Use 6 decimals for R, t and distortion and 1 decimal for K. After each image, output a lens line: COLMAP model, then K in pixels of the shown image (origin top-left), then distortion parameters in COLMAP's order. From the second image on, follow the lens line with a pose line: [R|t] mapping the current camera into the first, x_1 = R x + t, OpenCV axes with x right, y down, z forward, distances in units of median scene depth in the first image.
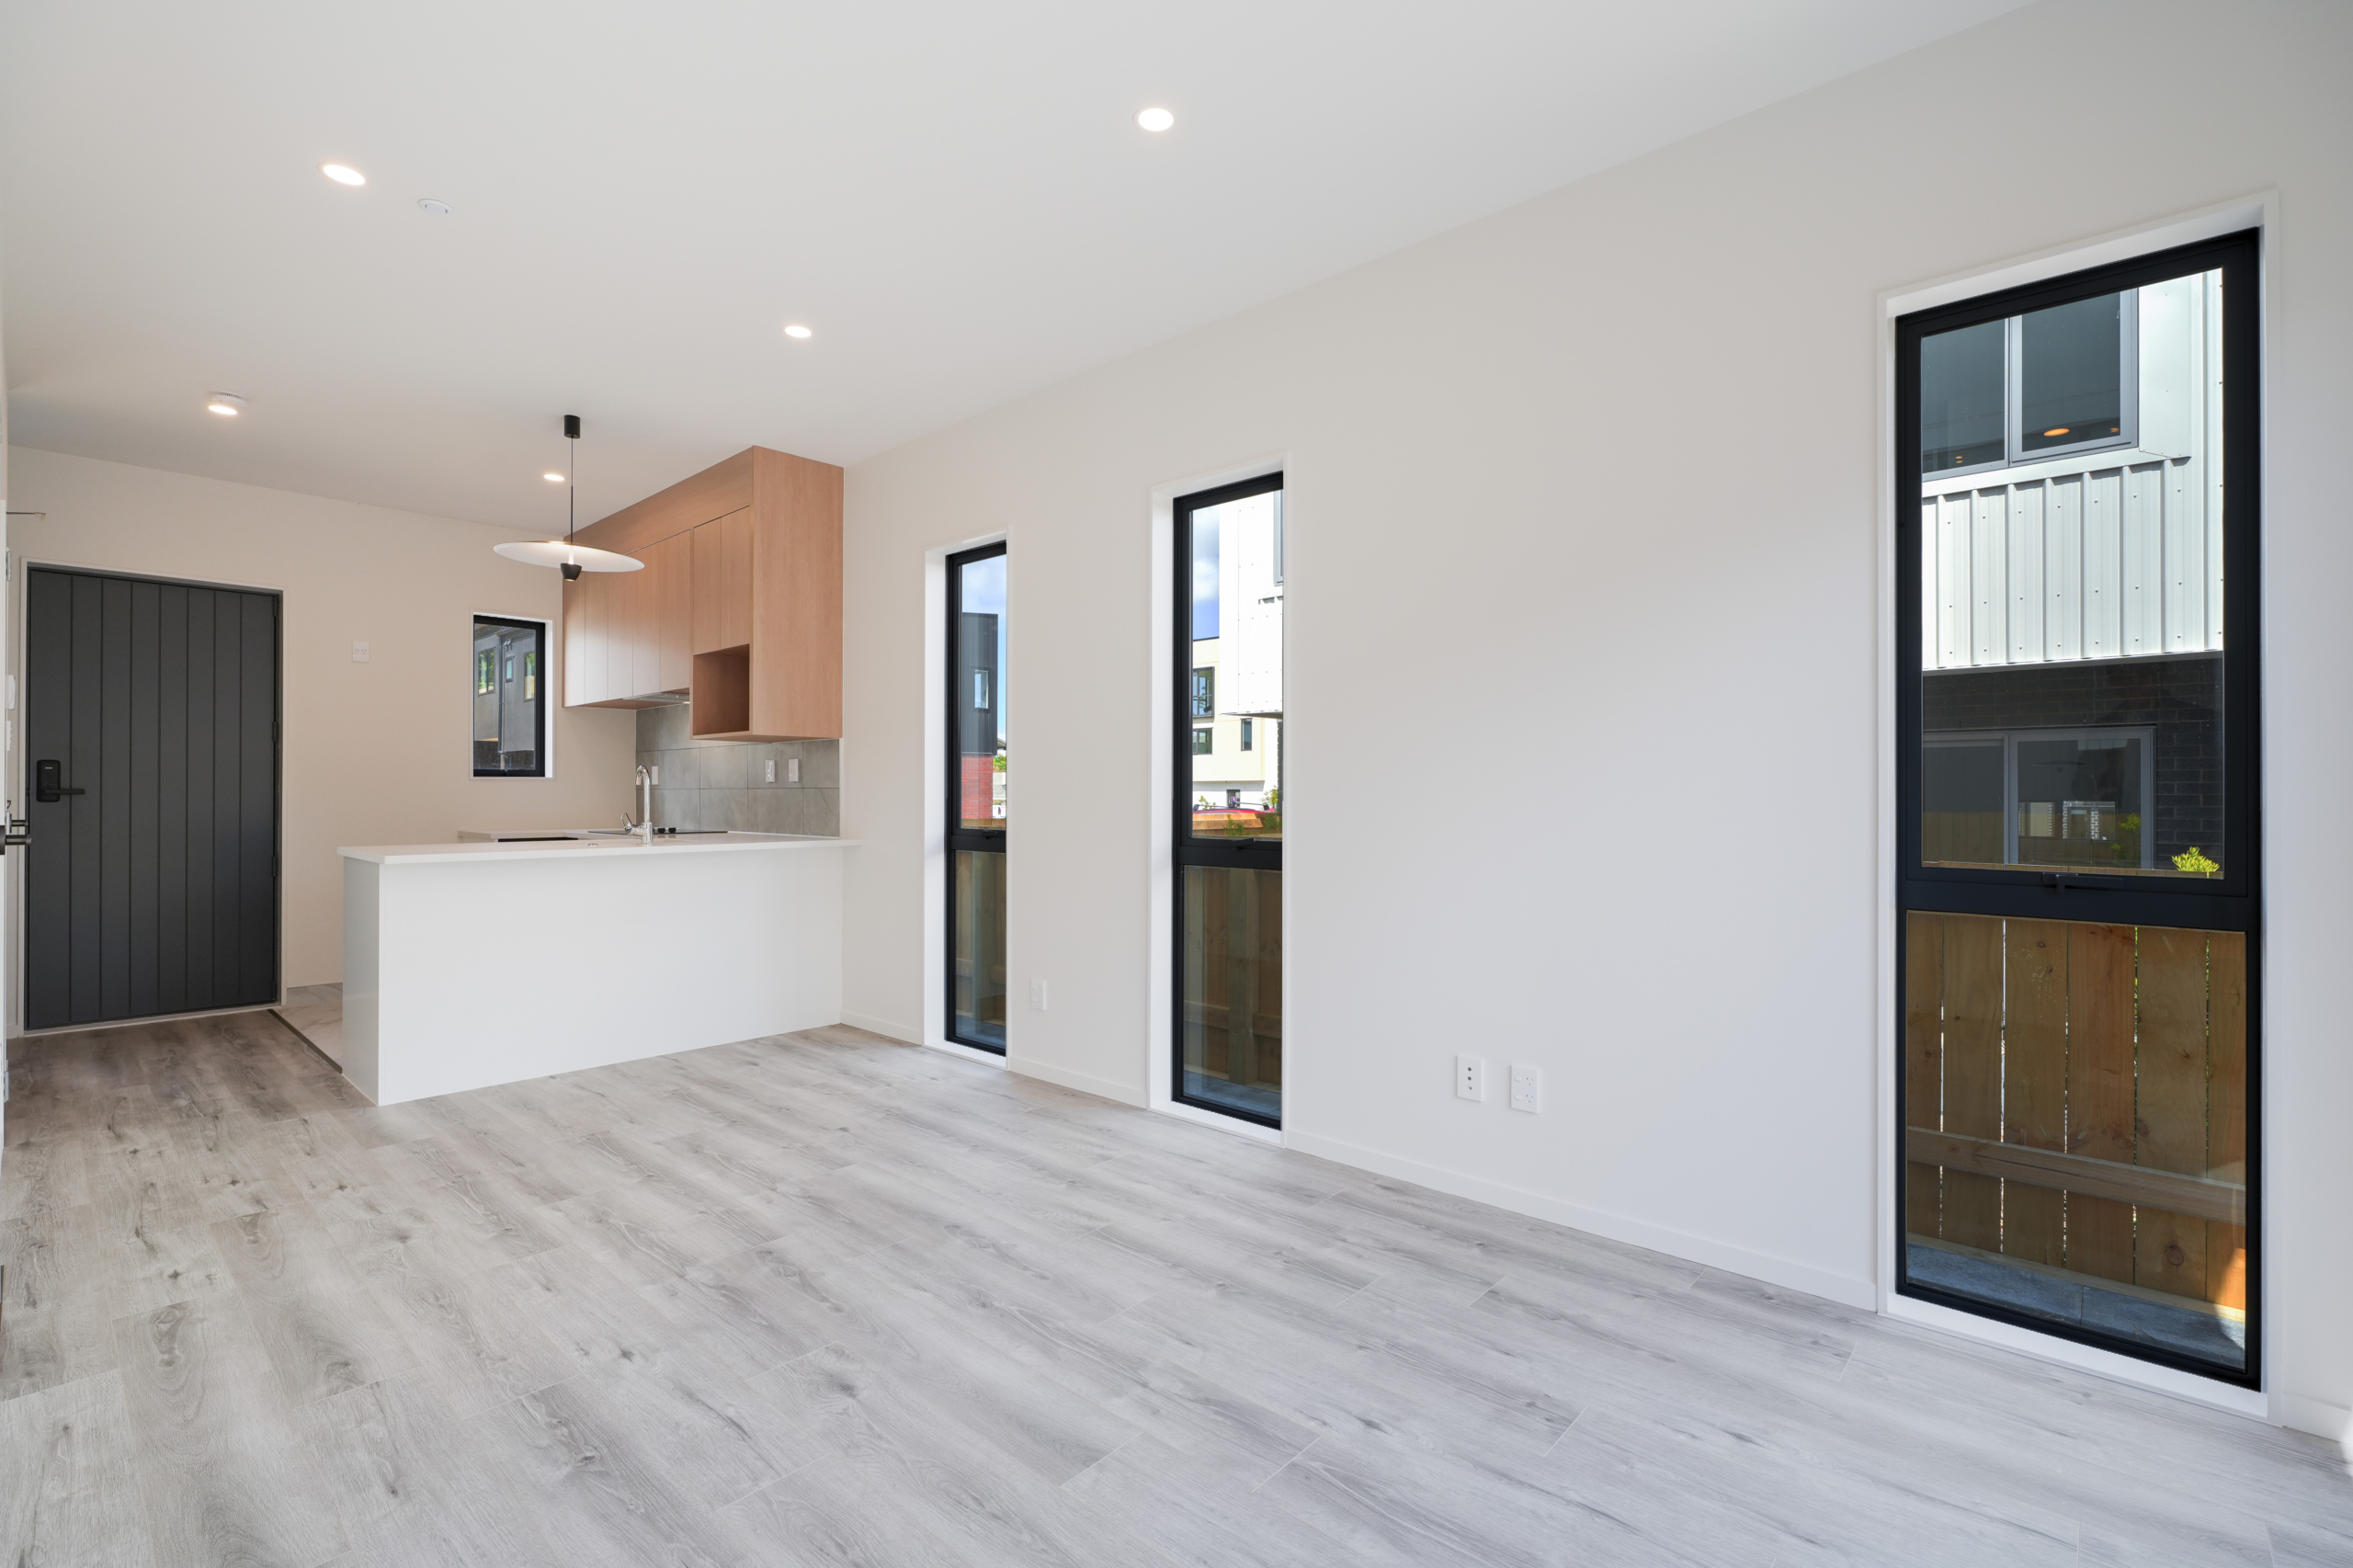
lens RADIAL K [[1046.8, 0, 1173.9], [0, 1046.8, 787.5], [0, 0, 1]] dist [-0.001554, 0.000305]
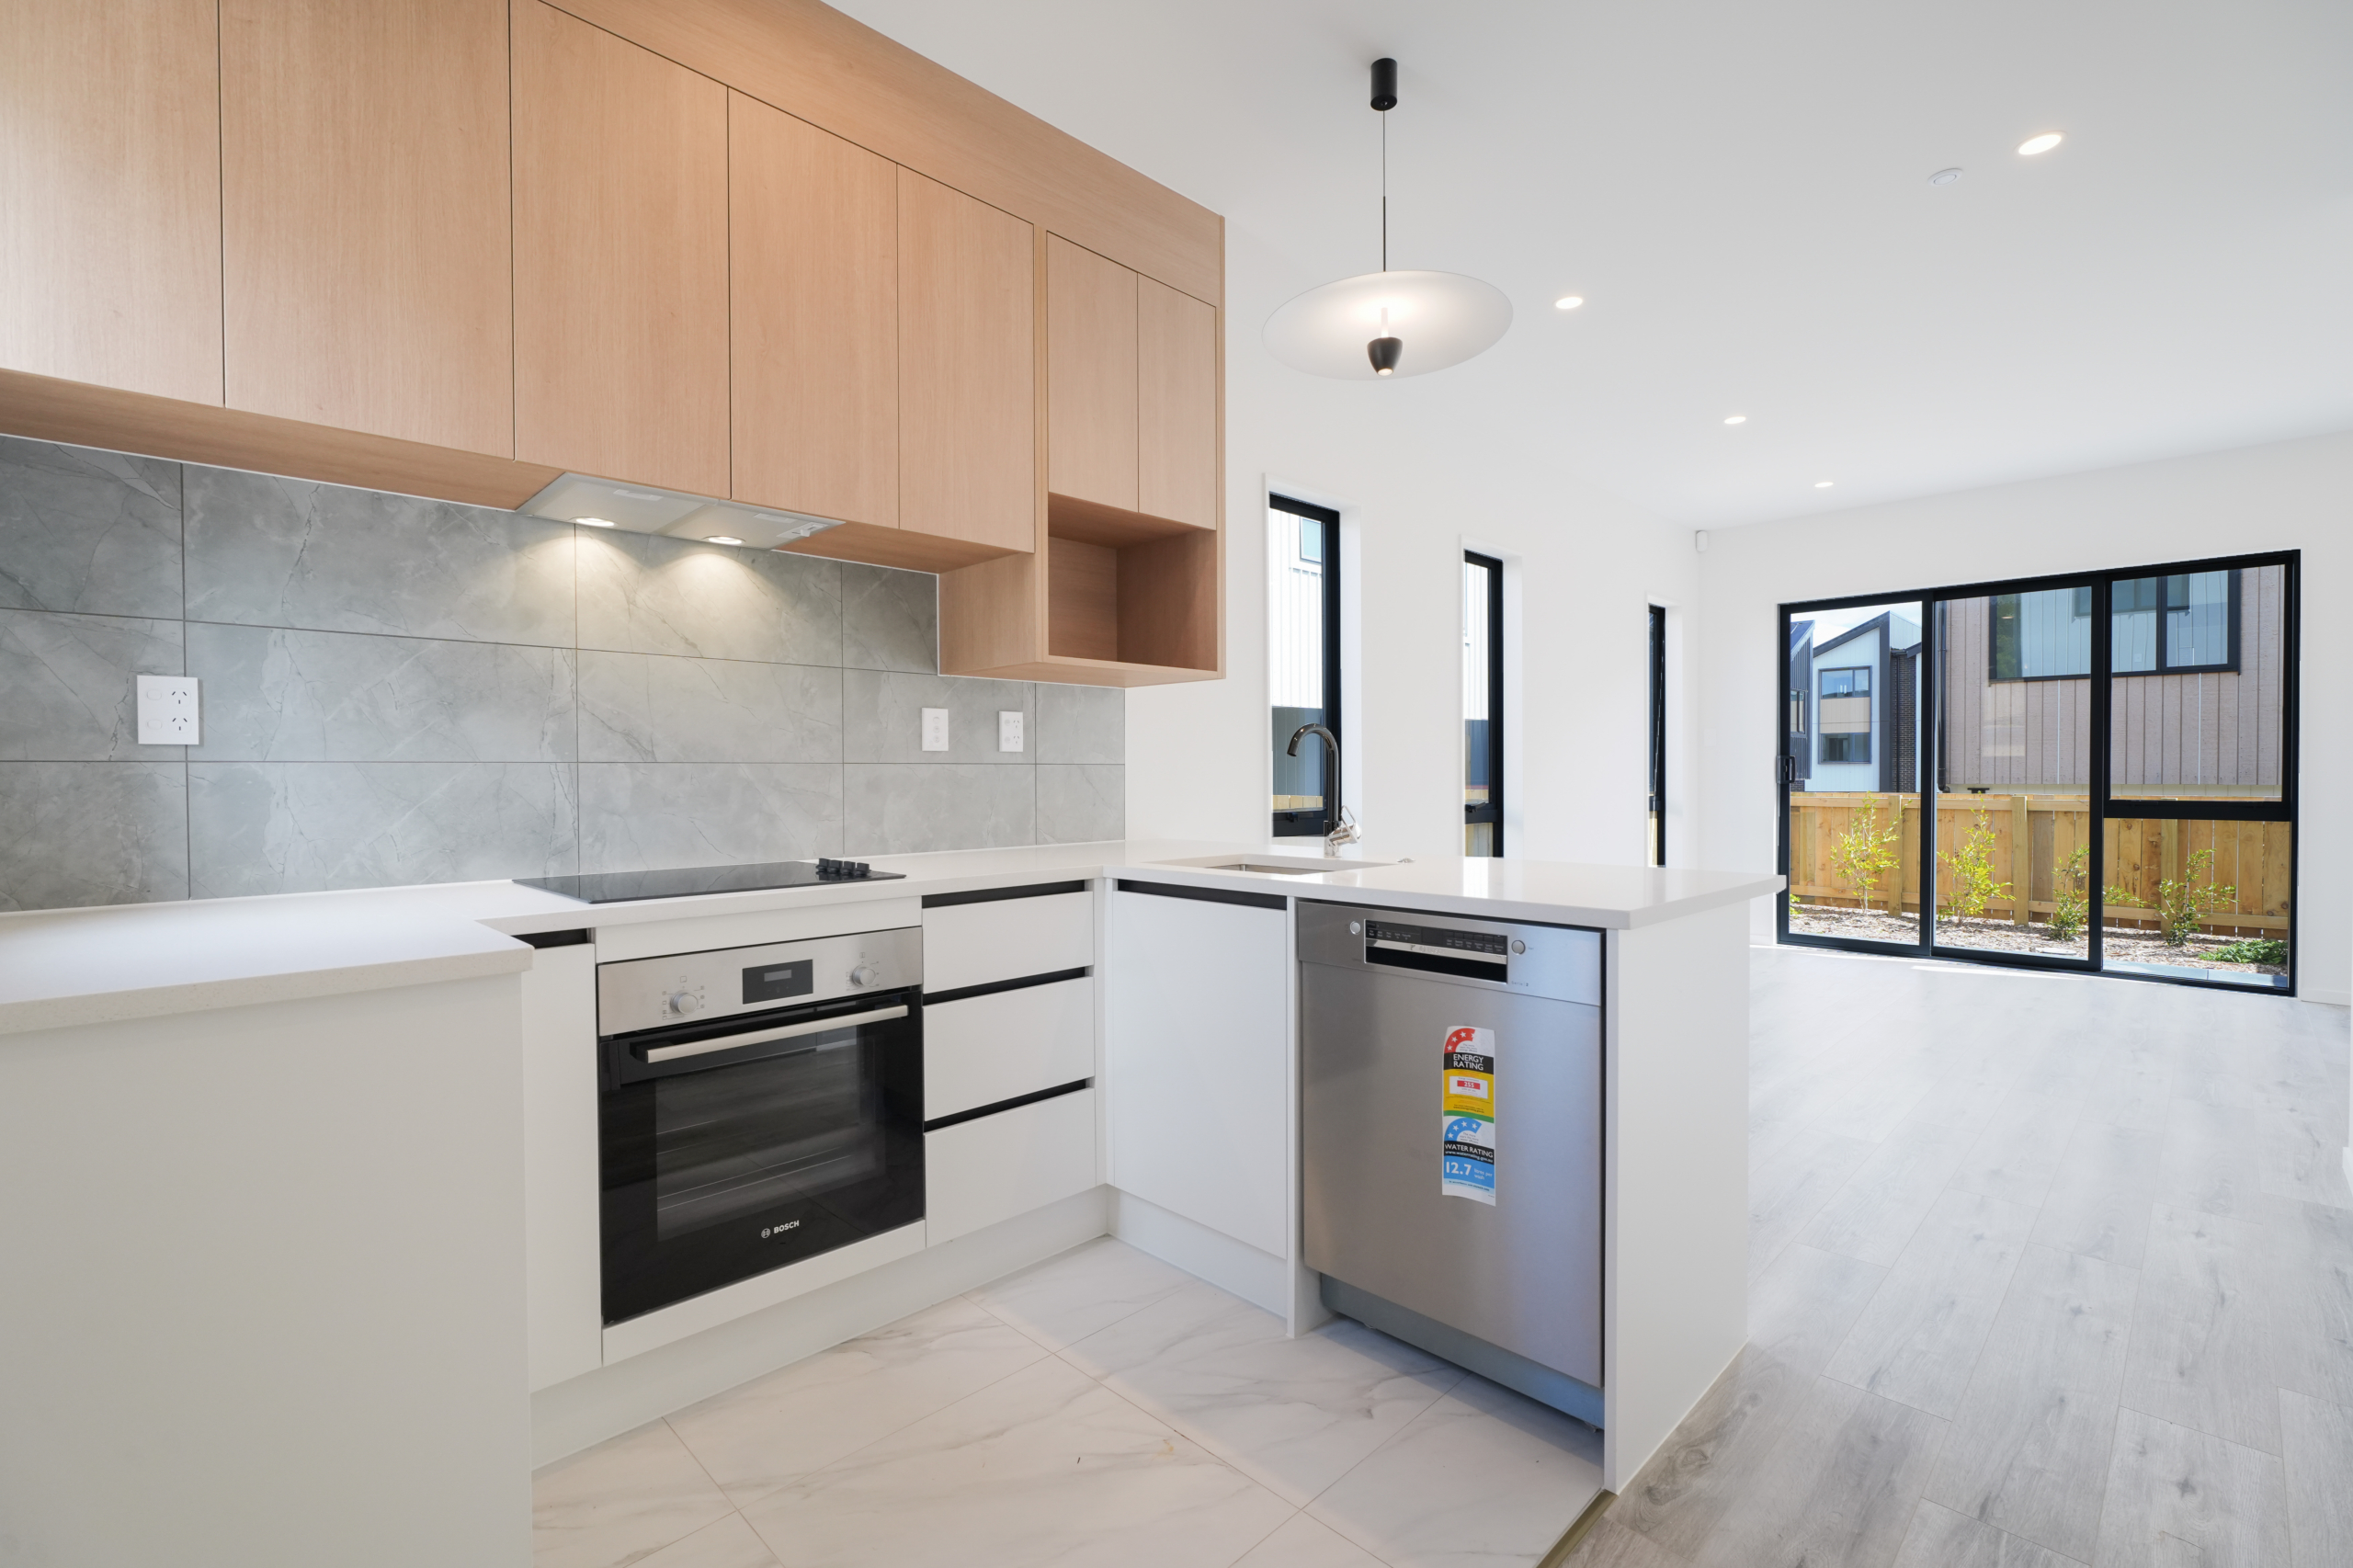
lens RADIAL K [[1046.8, 0, 1173.9], [0, 1046.8, 787.5], [0, 0, 1]] dist [-0.001554, 0.000305]
pose [[0.051231, -0.014908, 0.998576, -2.027046], [-0.003134, 0.999881, 0.015088, 0.009810], [-0.998682, -0.003903, 0.051178, 1.954999]]
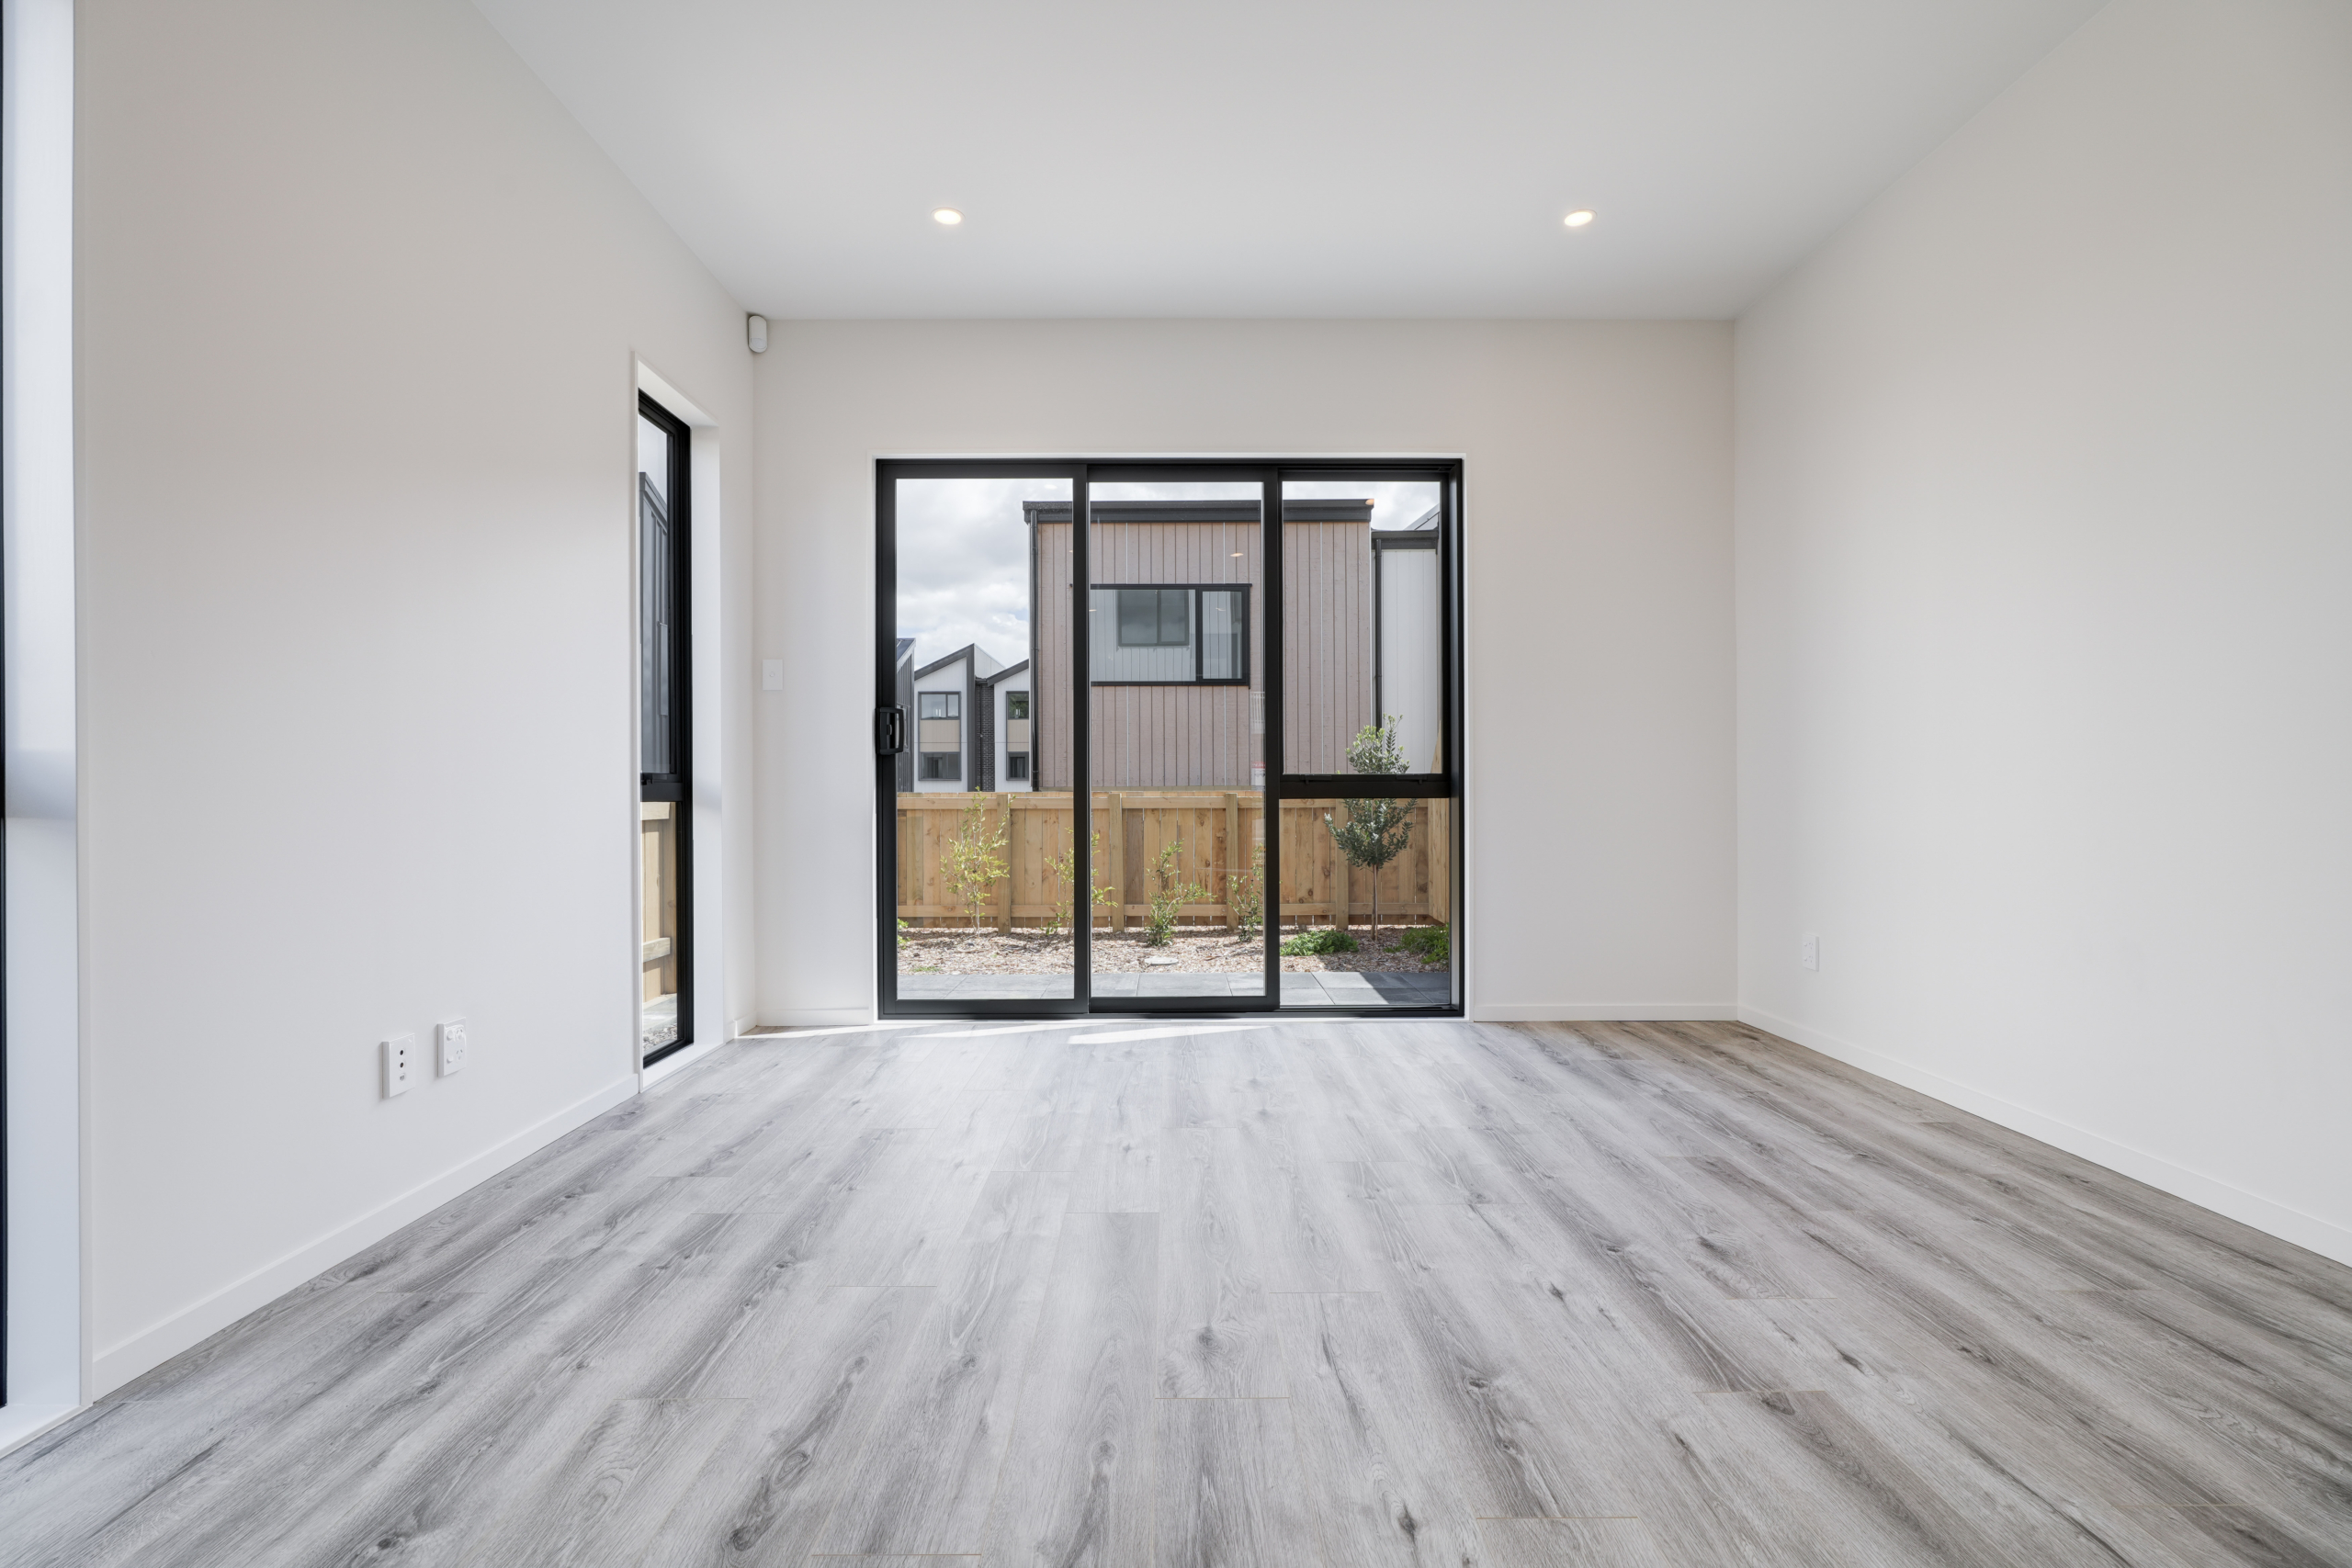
lens RADIAL K [[1046.2, 0, 1173.4], [0, 1046.2, 787.5], [0, 0, 1]] dist [-0.001554, 0.000305]
pose [[-0.674965, 0.004730, 0.737835, -0.753504], [-0.000980, 0.999973, -0.007307, 0.099857], [-0.737850, -0.005655, -0.674942, 1.293251]]
